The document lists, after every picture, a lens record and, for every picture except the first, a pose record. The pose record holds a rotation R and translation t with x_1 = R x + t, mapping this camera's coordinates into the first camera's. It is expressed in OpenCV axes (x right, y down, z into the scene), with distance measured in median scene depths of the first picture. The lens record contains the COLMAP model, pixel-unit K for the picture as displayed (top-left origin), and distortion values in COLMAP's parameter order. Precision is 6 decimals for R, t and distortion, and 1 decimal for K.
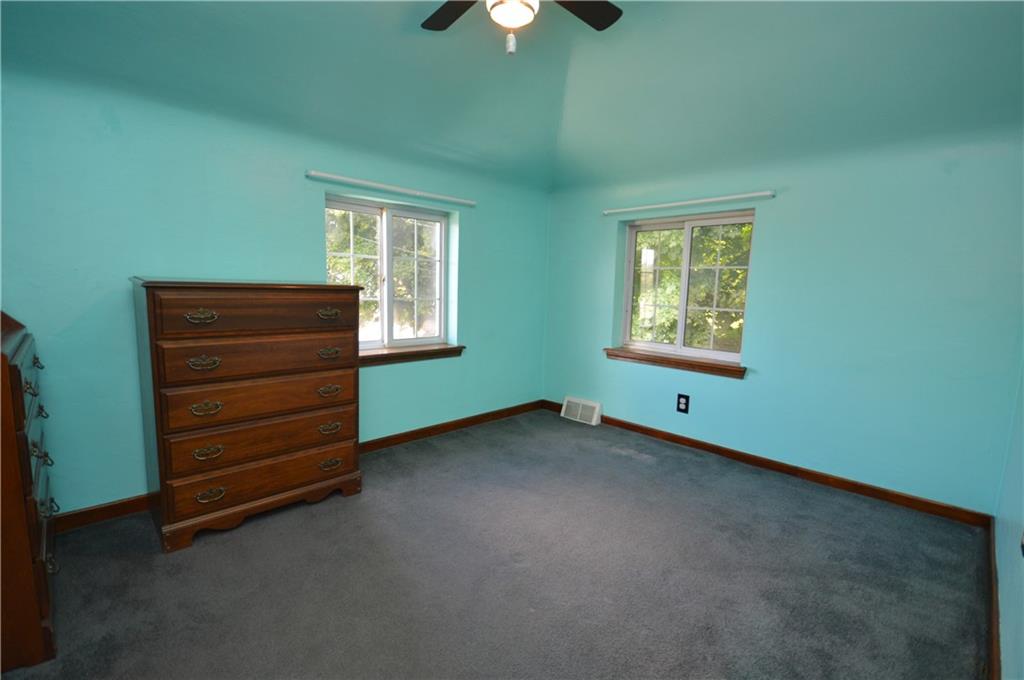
lens RADIAL K [[456.0, 0, 510.3], [0, 456.0, 343.4], [0, 0, 1]] dist [-0.002645, -0.001542]
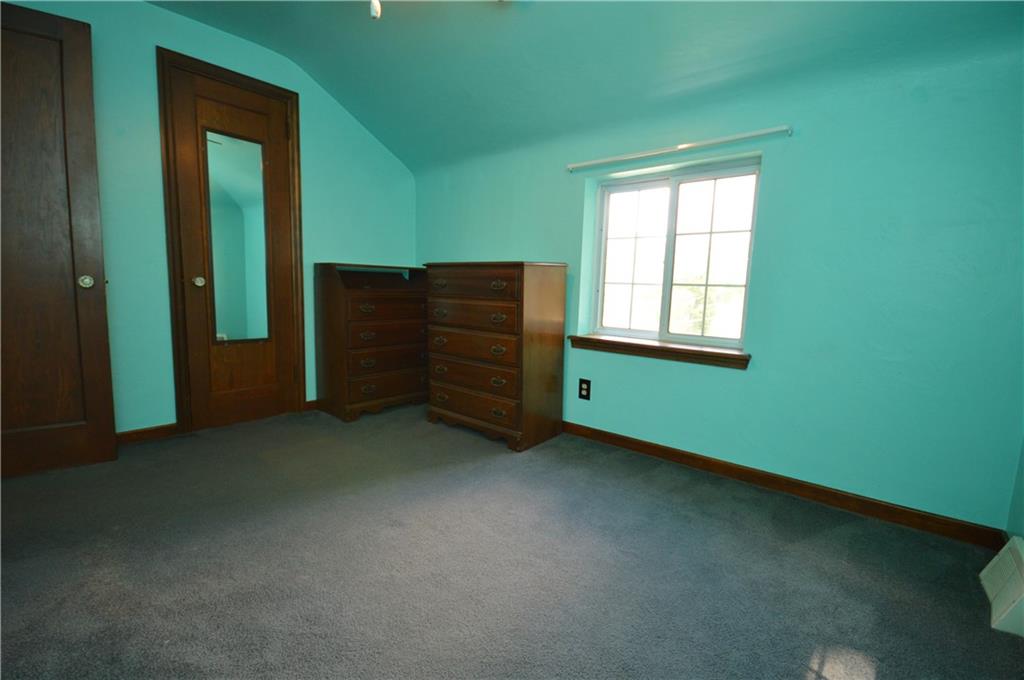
lens RADIAL K [[456.0, 0, 509.9], [0, 456.0, 338.9], [0, 0, 1]] dist [-0.002645, -0.001542]
pose [[0.069196, 0.090869, -0.993456, 0.656371], [-0.151082, 0.985311, 0.079601, -0.021363], [0.986096, 0.144585, 0.081908, 0.766081]]
